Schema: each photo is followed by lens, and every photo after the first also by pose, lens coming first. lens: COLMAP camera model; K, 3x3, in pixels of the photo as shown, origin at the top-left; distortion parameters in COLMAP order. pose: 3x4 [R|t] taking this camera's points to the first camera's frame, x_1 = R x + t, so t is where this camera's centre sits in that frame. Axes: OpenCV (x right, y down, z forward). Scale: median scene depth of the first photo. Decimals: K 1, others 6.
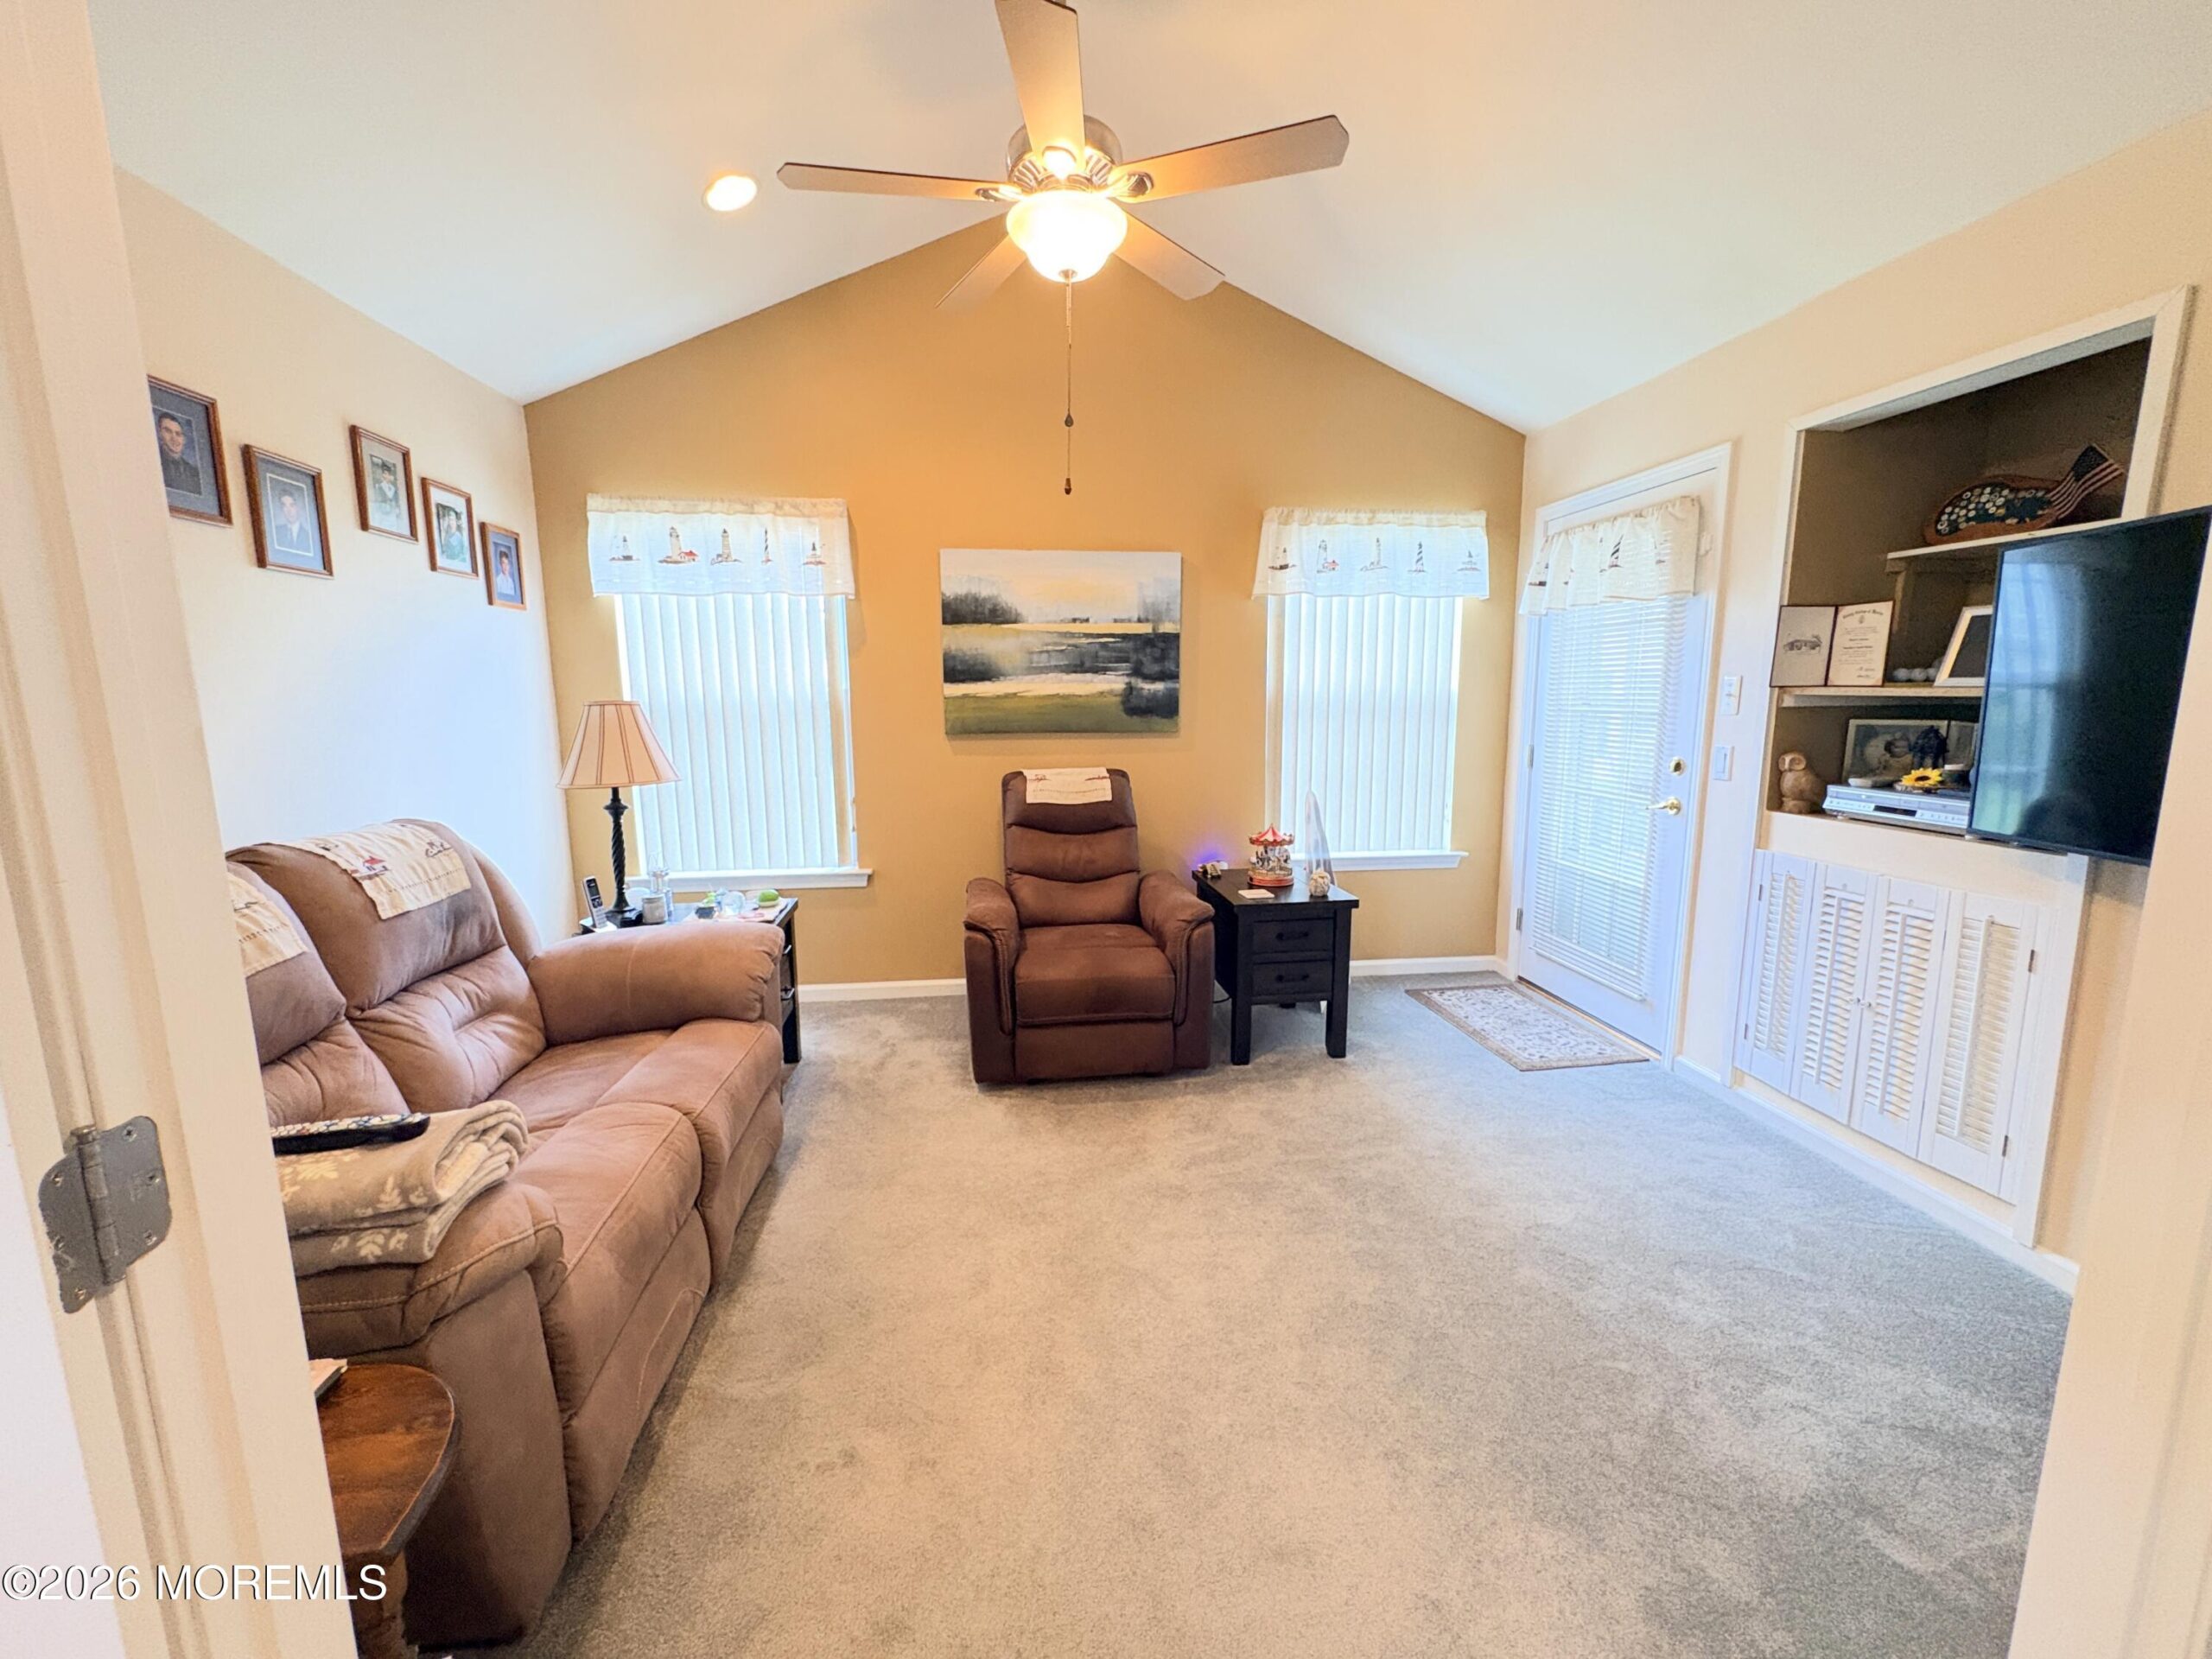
lens RADIAL K [[886.9, 0, 1106.5], [0, 886.9, 829.8], [0, 0, 1]] dist [0.000151, 0.000805]
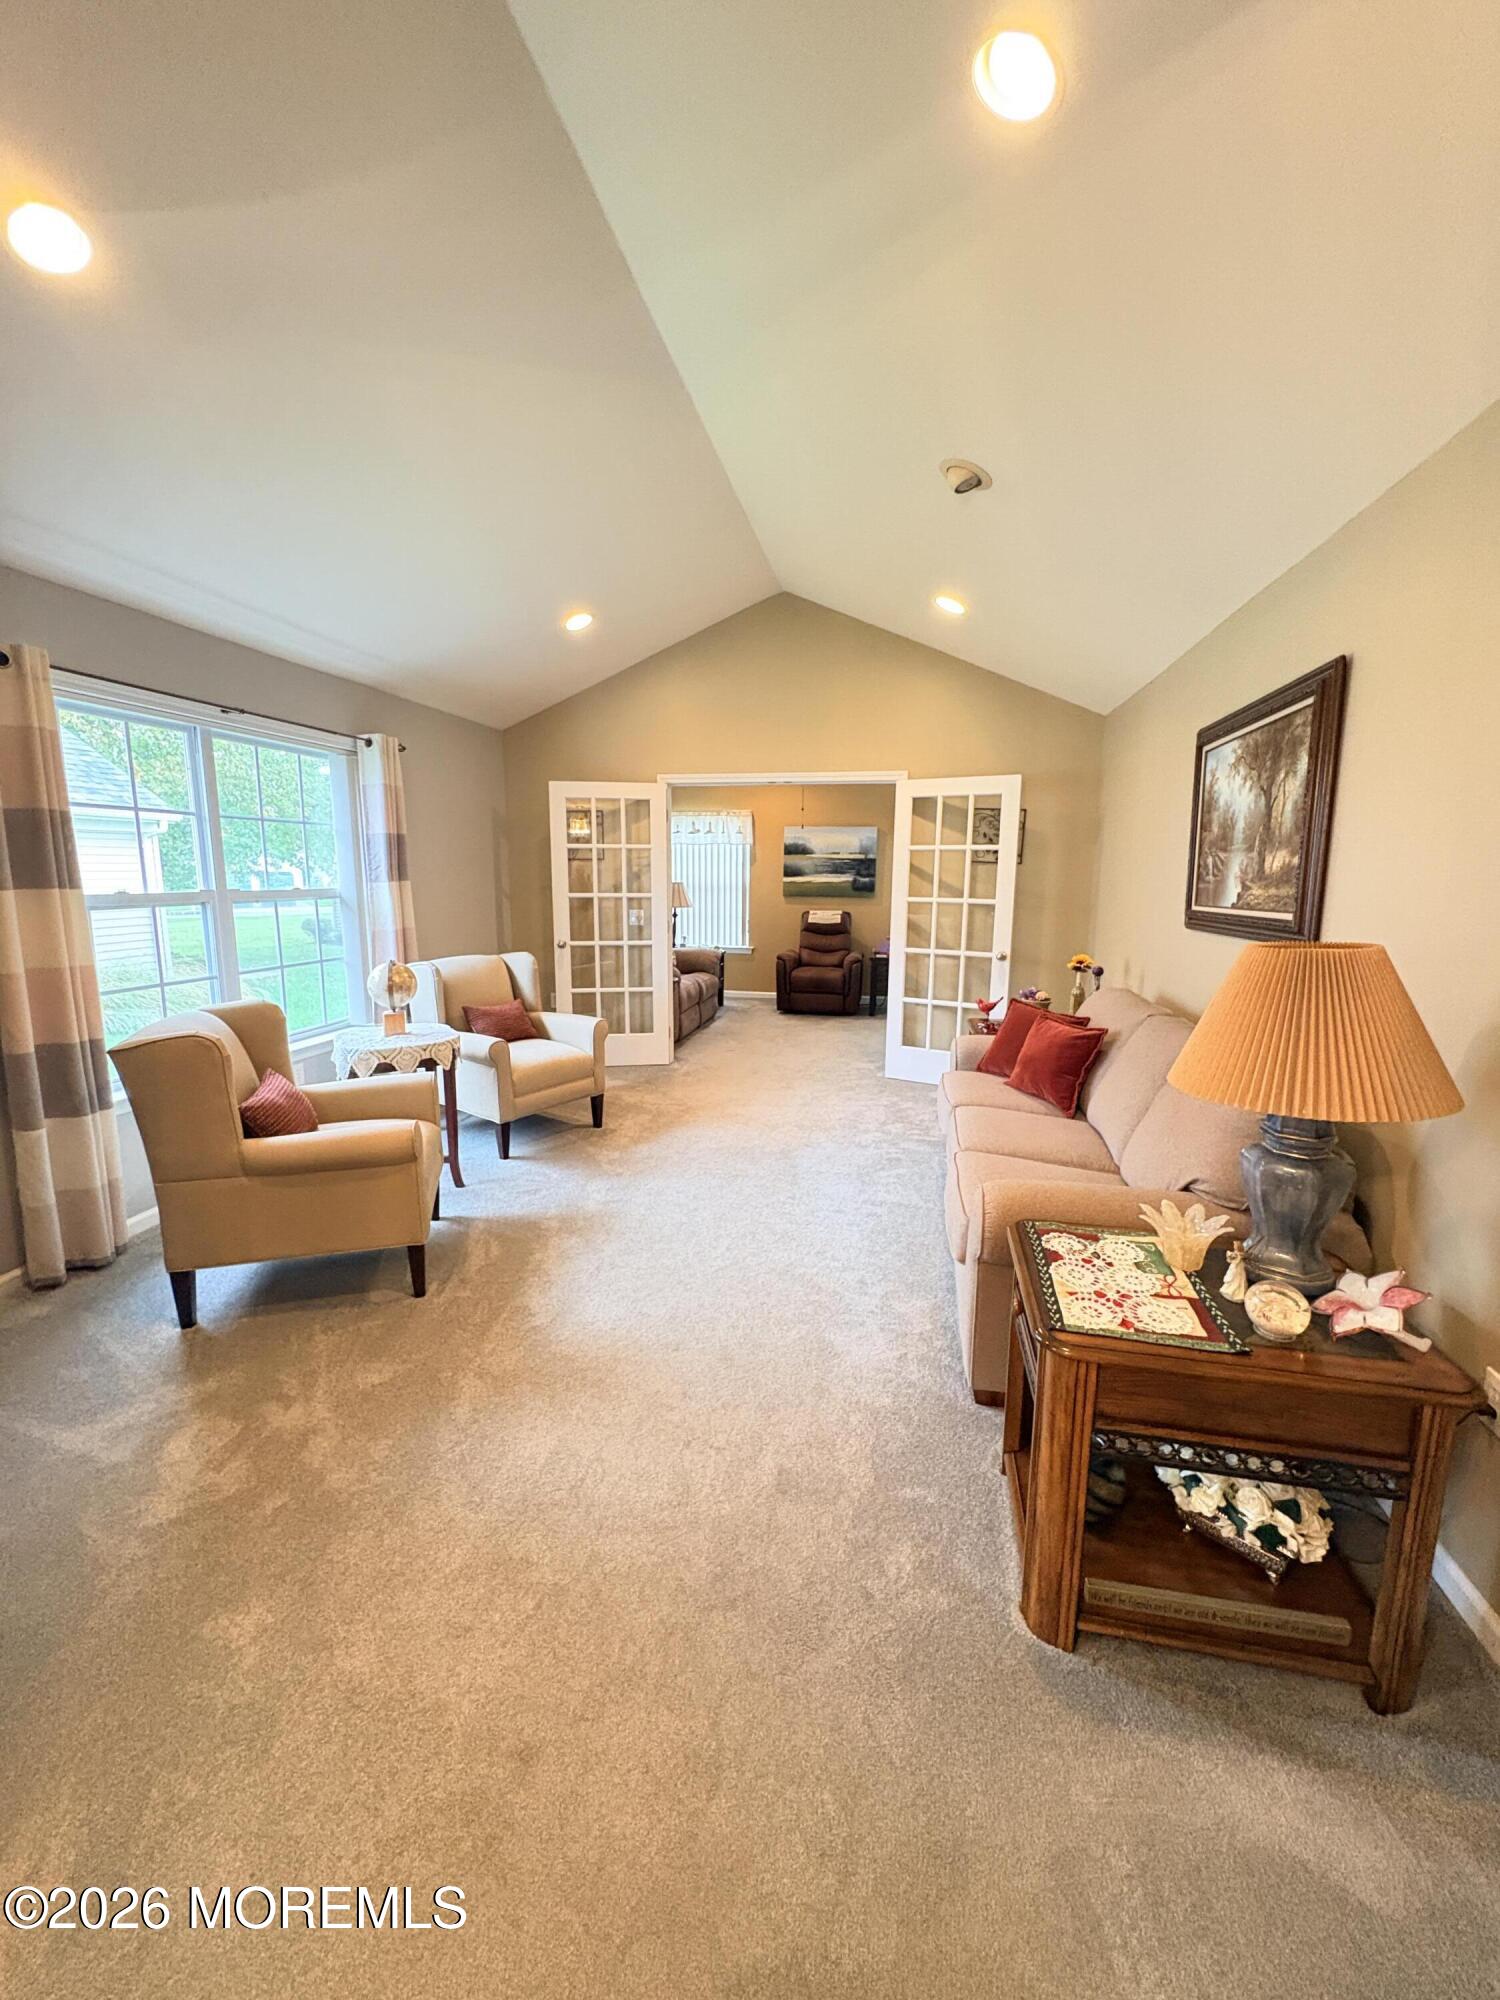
lens RADIAL K [[801.9, 0, 751.5], [0, 801.9, 998.5], [0, 0, 1]] dist [0.000151, 0.000805]
pose [[0.949462, 0.067058, -0.306634, 0.484221], [-0.066013, 0.997723, 0.013789, 0.170594], [0.306861, 0.007150, 0.951728, -1.303039]]
